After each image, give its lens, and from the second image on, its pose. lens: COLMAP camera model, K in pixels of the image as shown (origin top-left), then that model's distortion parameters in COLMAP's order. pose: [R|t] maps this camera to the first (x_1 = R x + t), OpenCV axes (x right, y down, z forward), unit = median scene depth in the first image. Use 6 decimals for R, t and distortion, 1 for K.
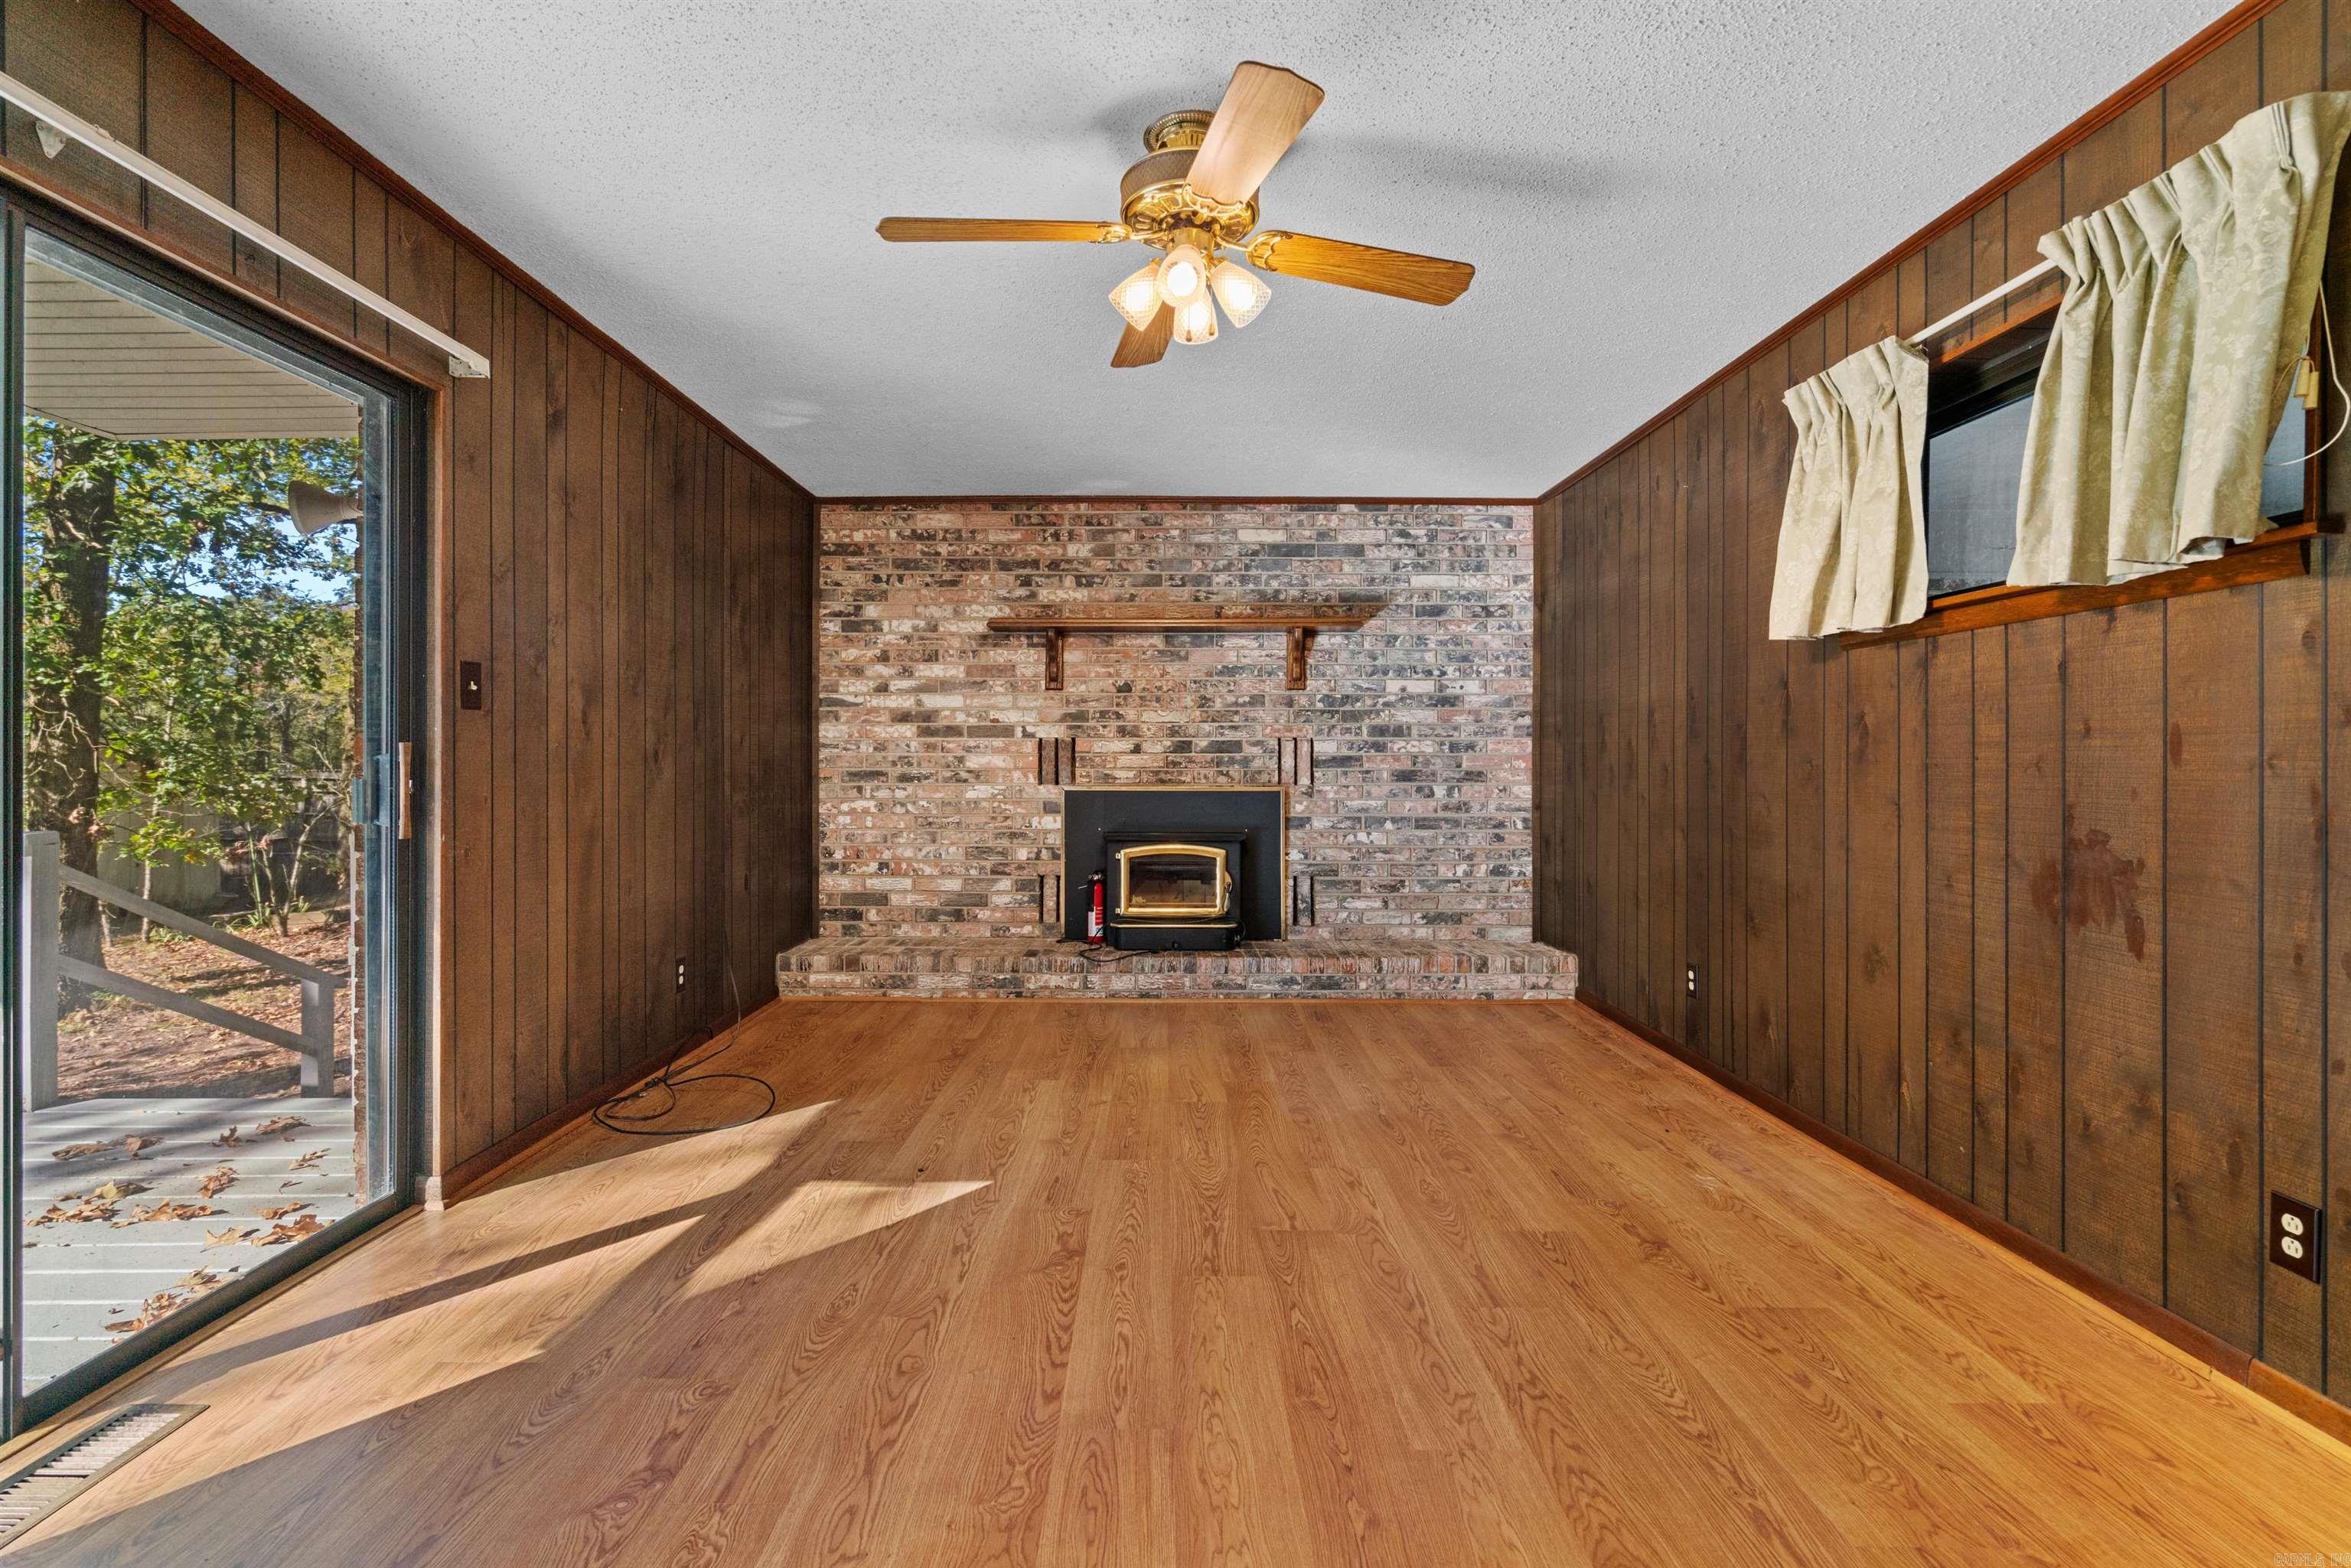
lens RADIAL K [[1084.9, 0, 1167.6], [0, 1084.9, 758.8], [0, 0, 1]] dist [-0.007626, 0.003465]
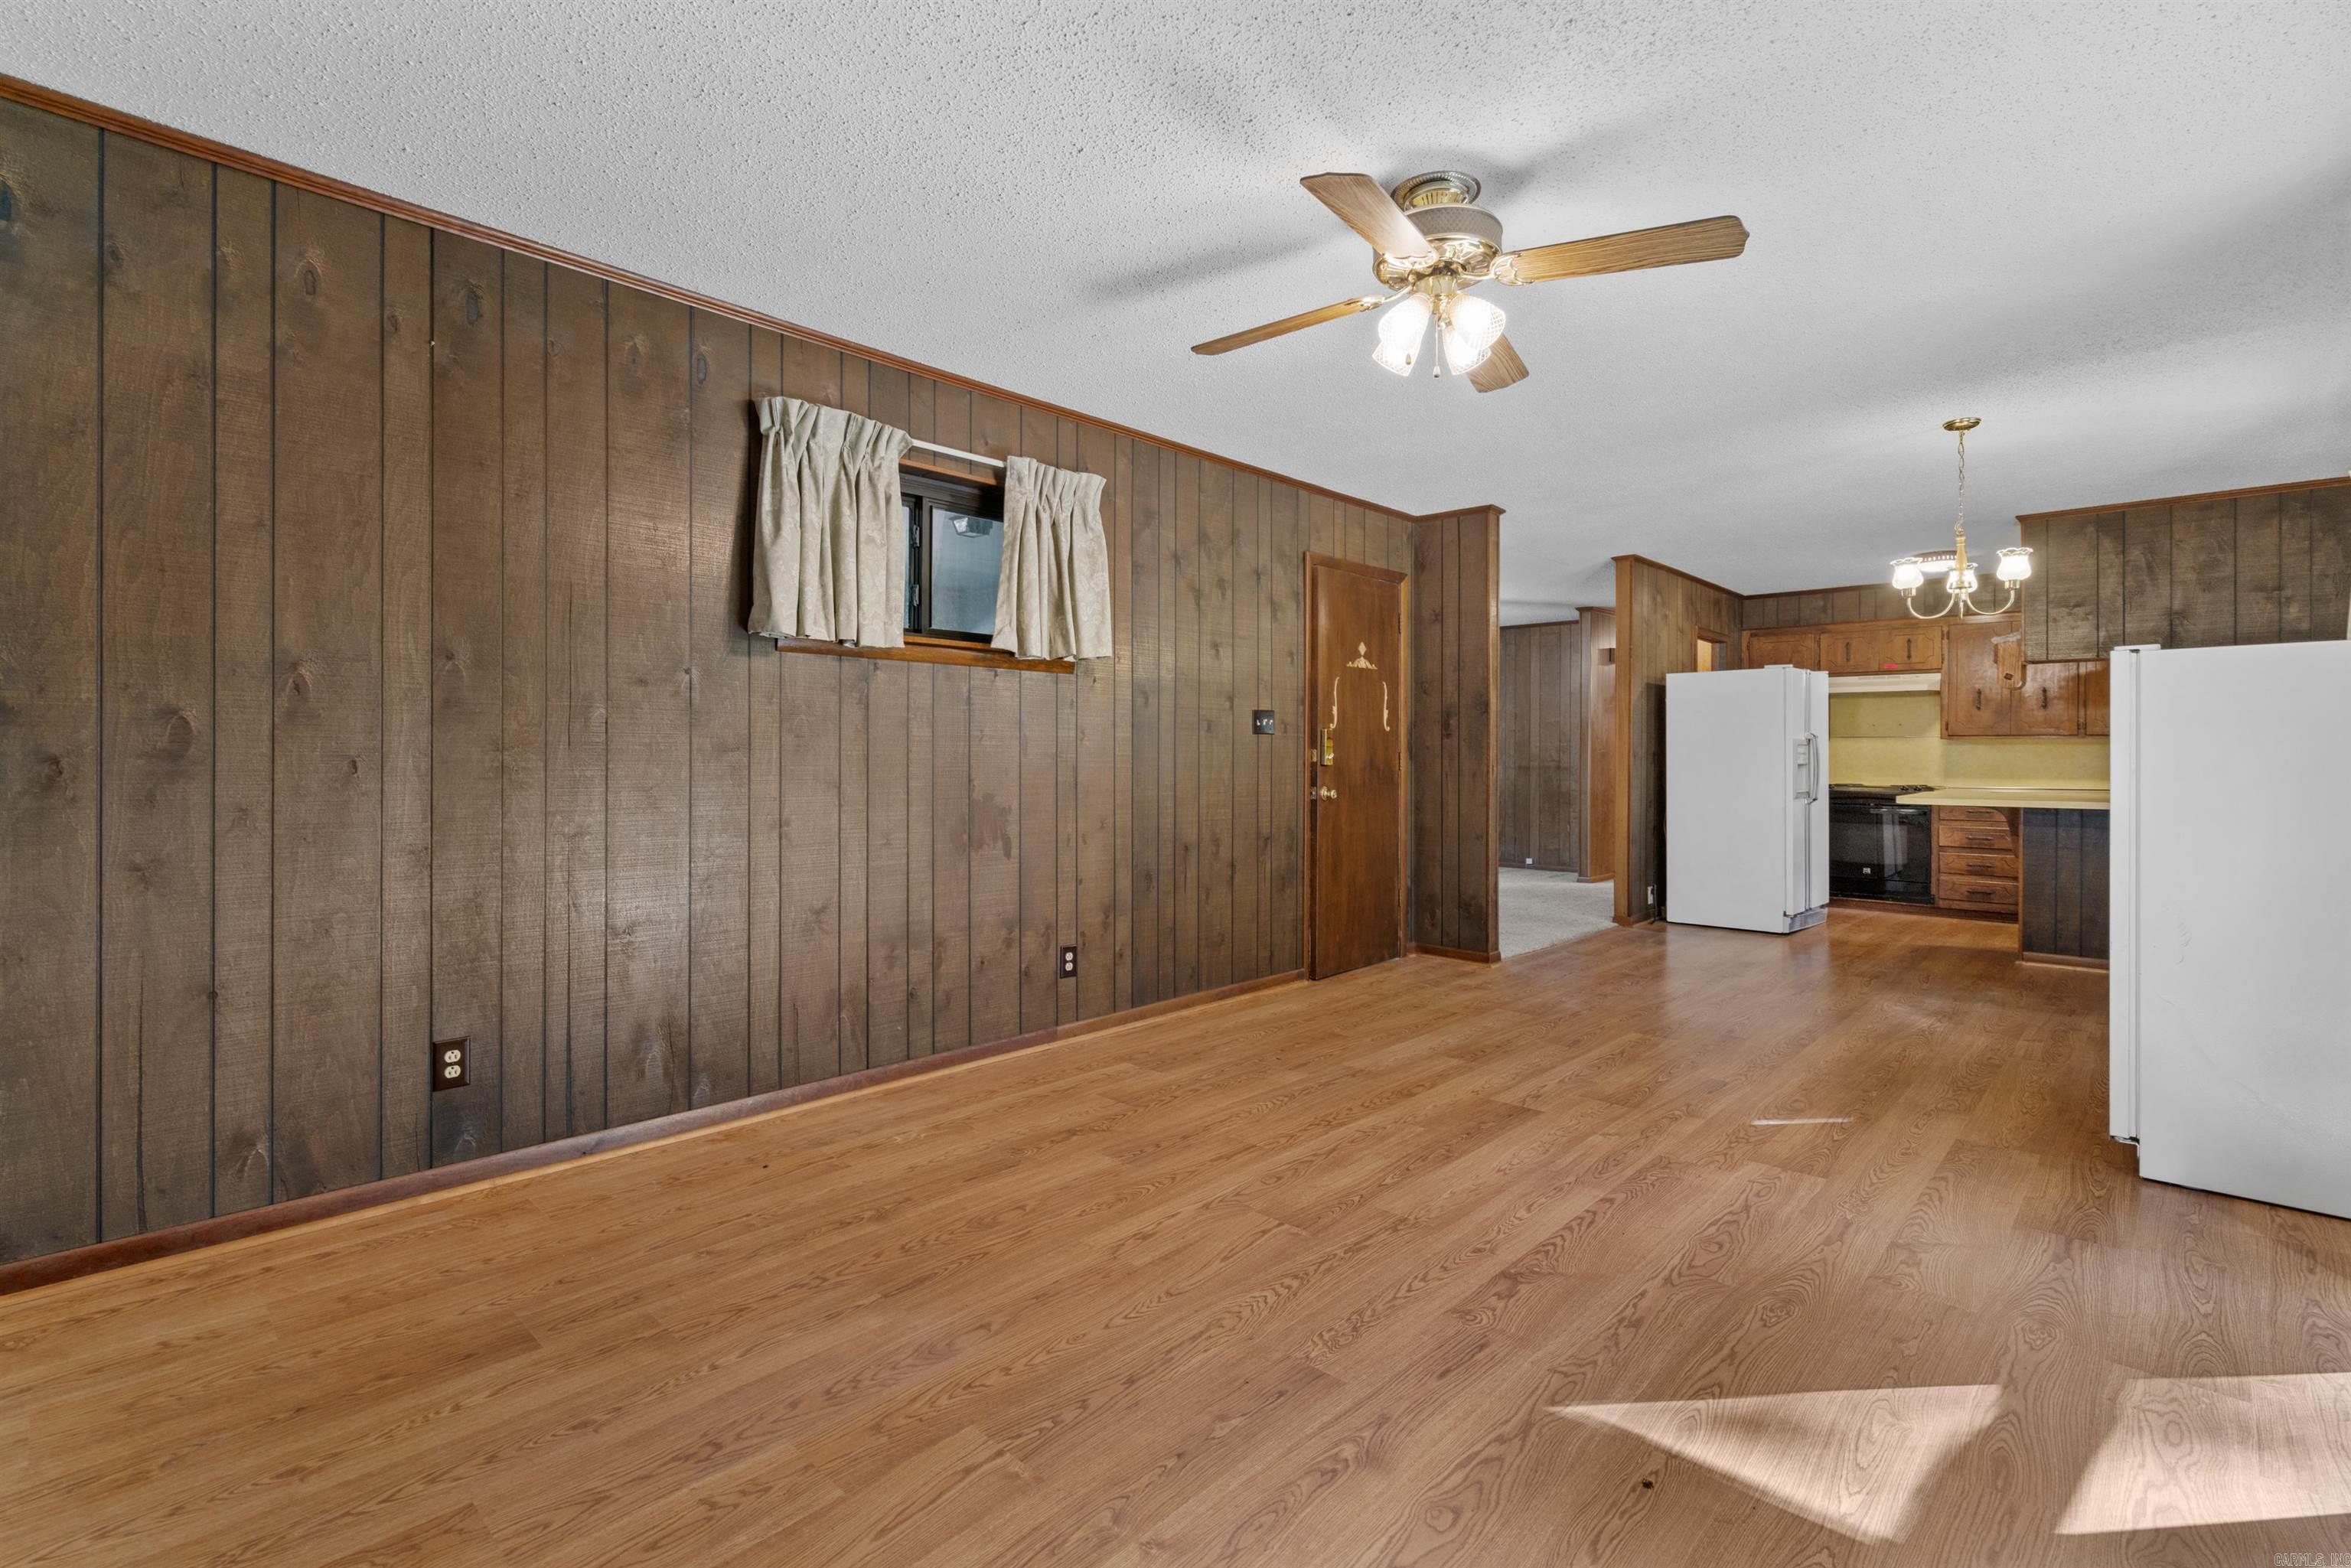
lens RADIAL K [[1084.9, 0, 1156.9], [0, 1084.9, 757.4], [0, 0, 1]] dist [-0.007626, 0.003465]
pose [[-0.719430, -0.006306, 0.694536, -0.216343], [-0.009350, 0.999956, -0.000606, 0.002226], [-0.694502, -0.006929, -0.719458, 0.791978]]
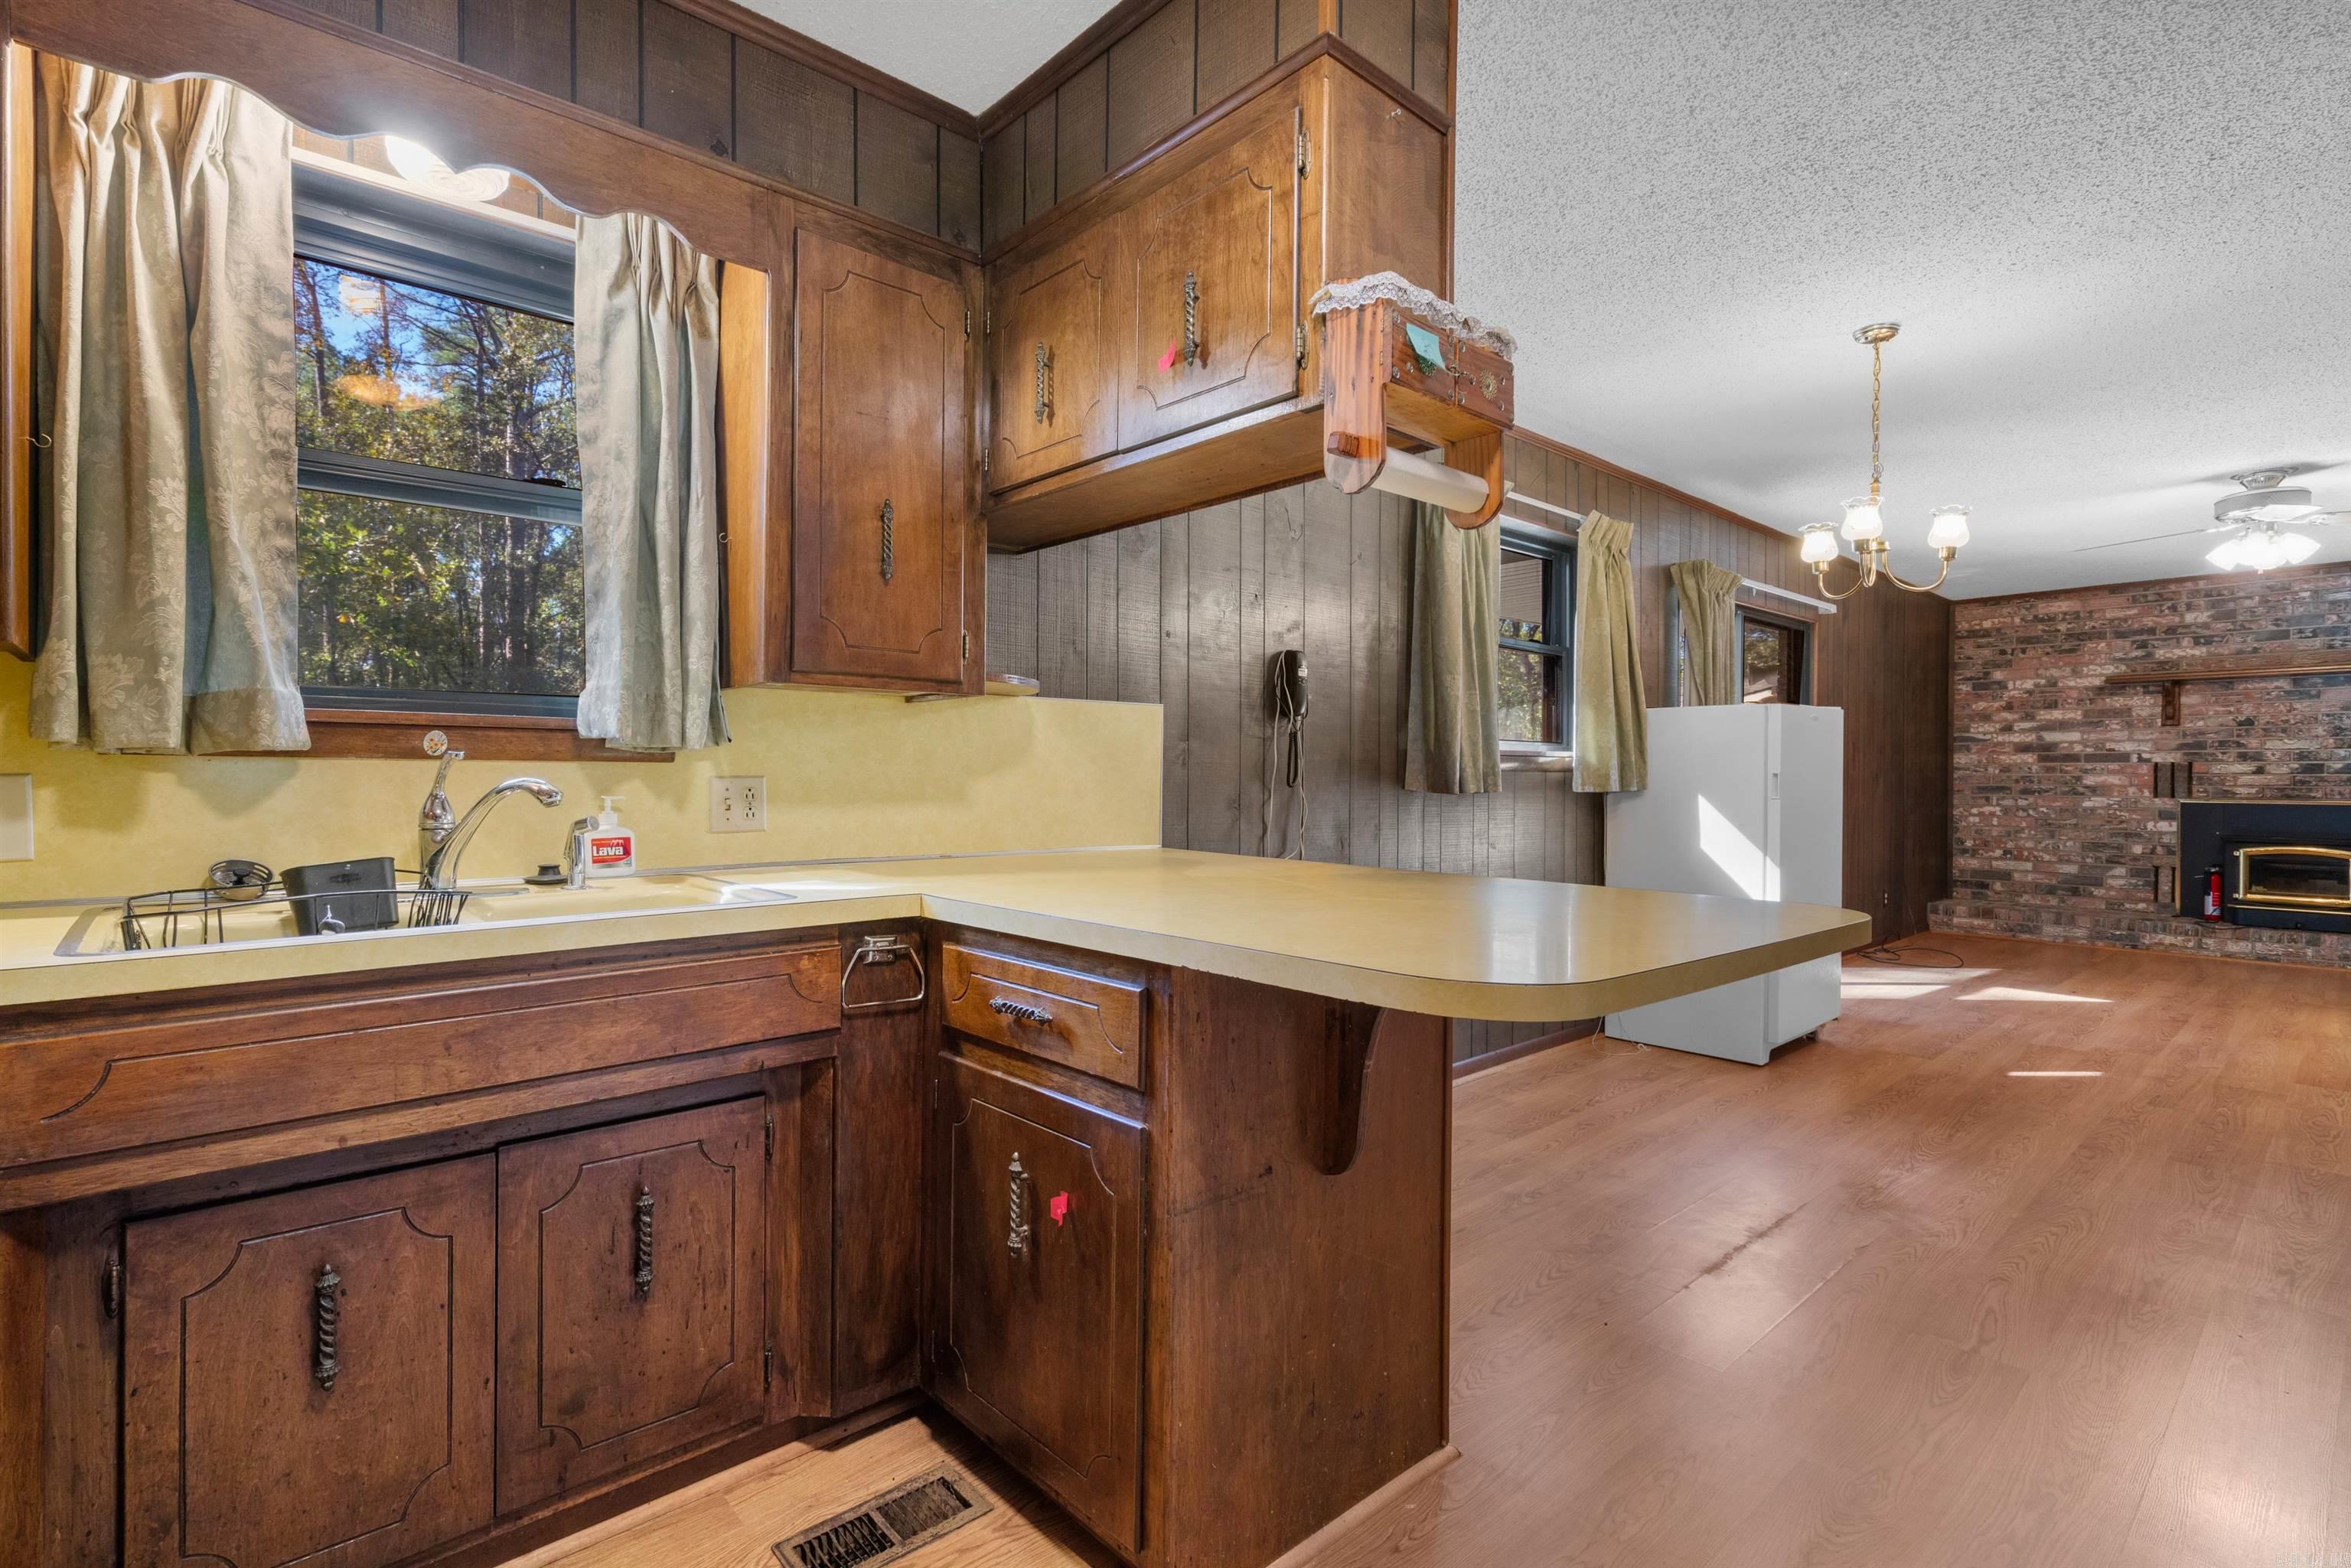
lens RADIAL K [[1084.9, 0, 1161.3], [0, 1084.9, 782.3], [0, 0, 1]] dist [-0.007626, 0.003465]
pose [[0.653338, 0.006003, -0.757043, 0.088044], [-0.000090, 0.999969, 0.007851, -0.005161], [0.757067, -0.005062, 0.653318, -0.779312]]
